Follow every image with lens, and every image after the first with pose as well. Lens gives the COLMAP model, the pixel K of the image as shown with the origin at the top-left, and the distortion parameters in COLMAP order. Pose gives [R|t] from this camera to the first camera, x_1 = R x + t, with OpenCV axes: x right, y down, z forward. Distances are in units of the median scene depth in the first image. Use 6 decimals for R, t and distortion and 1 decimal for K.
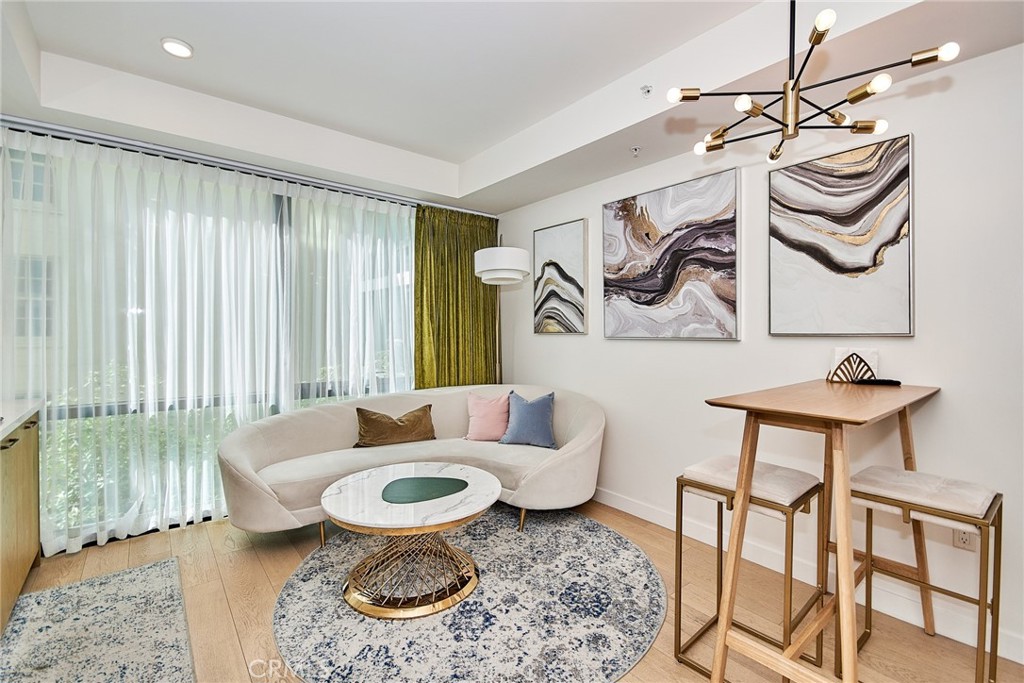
lens RADIAL K [[455.0, 0, 512.0], [0, 455.0, 341.5], [0, 0, 1]] dist [0.023704, -0.014503]
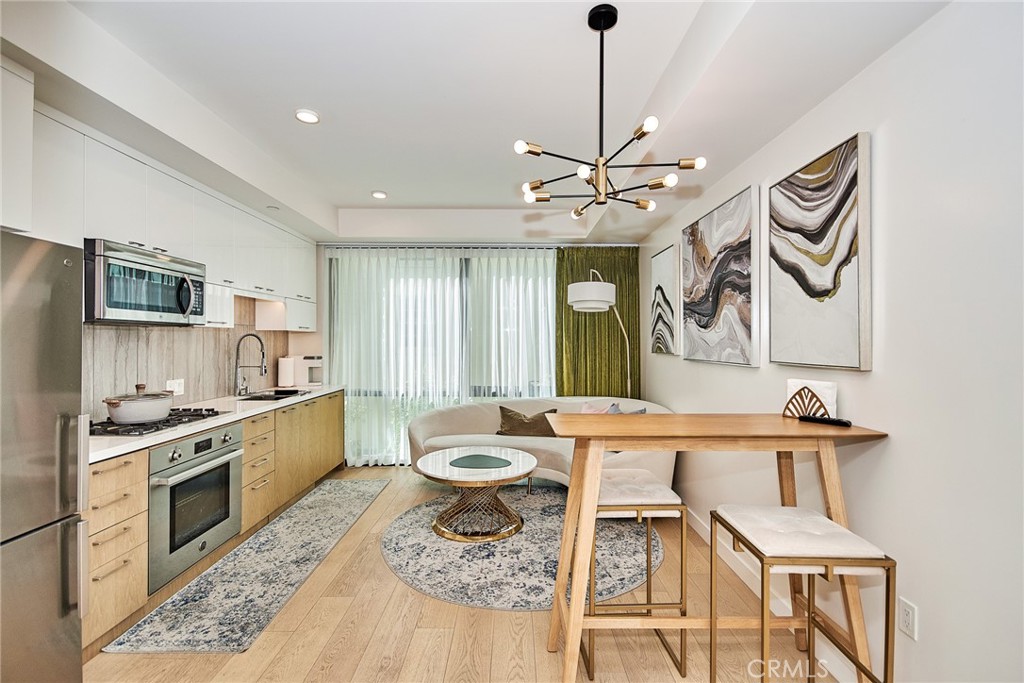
lens RADIAL K [[451.0, 0, 511.8], [0, 451.0, 353.6], [0, 0, 1]] dist [-0.000799, -0.000061]
pose [[0.776955, 0.015963, -0.629353, 0.736672], [-0.012479, 0.999873, 0.009956, -0.035777], [0.629432, 0.000118, 0.777056, -0.047492]]
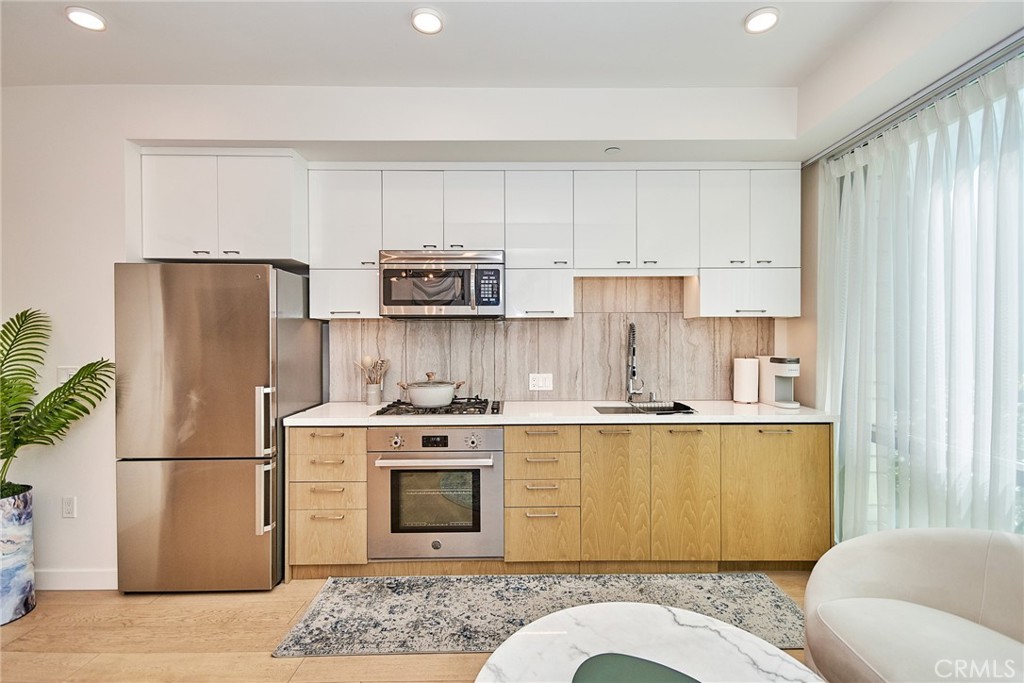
lens RADIAL K [[464.3, 0, 524.4], [0, 464.3, 343.5], [0, 0, 1]] dist [0.017039, 0.000051]
pose [[-0.623205, 0.005096, -0.782042, 0.214827], [-0.015409, 0.999705, 0.018793, -0.043051], [0.781906, 0.023762, -0.622943, 1.112414]]
